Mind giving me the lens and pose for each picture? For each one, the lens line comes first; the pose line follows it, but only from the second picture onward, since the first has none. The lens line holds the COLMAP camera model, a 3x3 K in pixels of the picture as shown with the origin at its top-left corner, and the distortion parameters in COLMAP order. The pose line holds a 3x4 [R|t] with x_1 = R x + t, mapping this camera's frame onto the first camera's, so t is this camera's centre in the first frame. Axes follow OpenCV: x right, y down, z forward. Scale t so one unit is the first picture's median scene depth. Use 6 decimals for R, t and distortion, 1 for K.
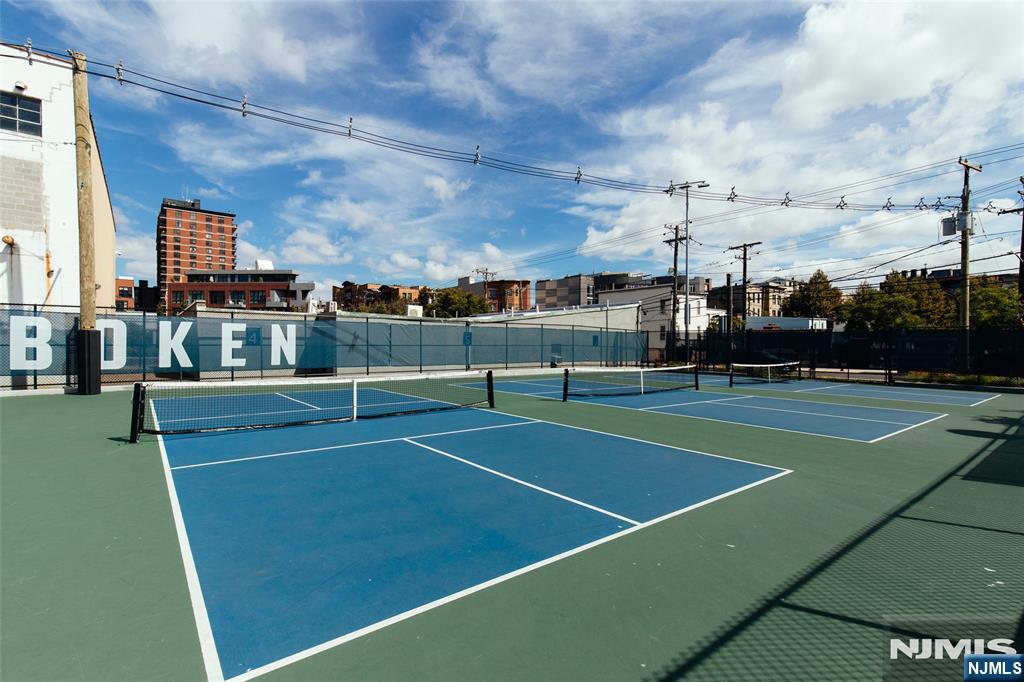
lens RADIAL K [[465.0, 0, 513.4], [0, 465.0, 344.0], [0, 0, 1]] dist [-0.002071, -0.000366]
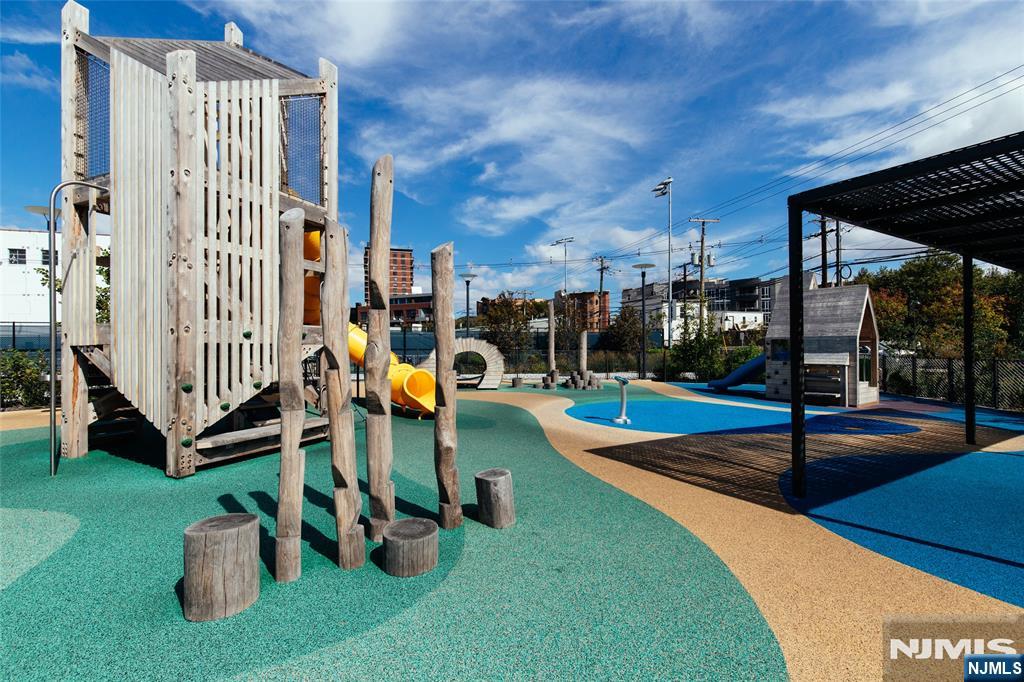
lens RADIAL K [[465.0, 0, 512.6], [0, 465.0, 343.3], [0, 0, 1]] dist [-0.002071, -0.000366]
pose [[0.930707, -0.009517, -0.365641, -0.047747], [0.007147, 0.999944, -0.007836, 0.000056], [0.365695, 0.004679, 0.930723, 0.151307]]
